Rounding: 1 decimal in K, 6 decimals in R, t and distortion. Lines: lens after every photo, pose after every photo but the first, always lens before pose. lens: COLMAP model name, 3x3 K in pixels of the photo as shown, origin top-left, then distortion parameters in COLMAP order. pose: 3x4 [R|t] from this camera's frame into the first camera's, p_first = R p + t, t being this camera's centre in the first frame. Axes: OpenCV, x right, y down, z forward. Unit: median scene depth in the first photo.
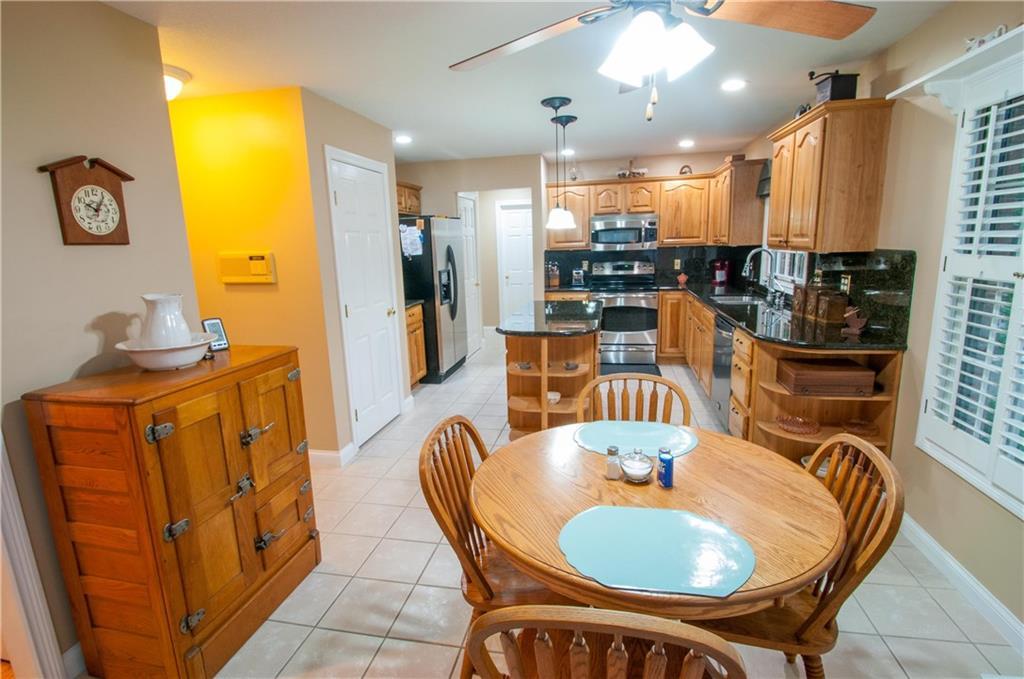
lens RADIAL K [[491.7, 0, 511.9], [0, 491.7, 339.9], [0, 0, 1]] dist [-0.005724, -0.006176]
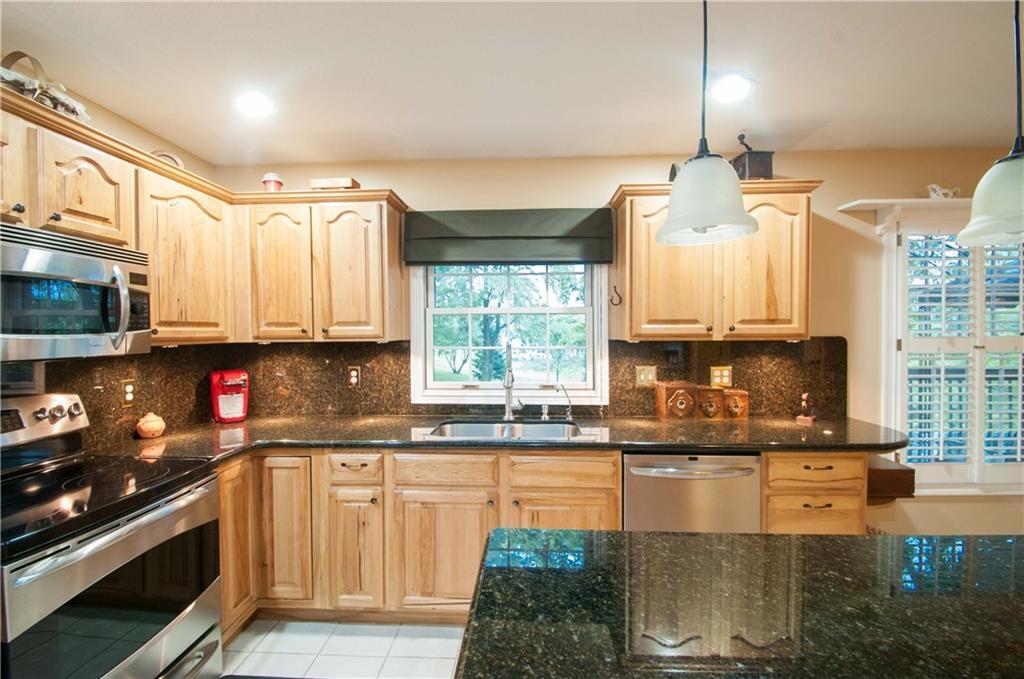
lens RADIAL K [[447.9, 0, 511.9], [0, 447.9, 337.6], [0, 0, 1]] dist [-0.005287, -0.001732]
pose [[-0.153285, 0.010800, 0.988123, -0.049547], [0.196986, 0.980205, 0.019844, -0.154427], [-0.968349, 0.197689, -0.152378, 0.808624]]
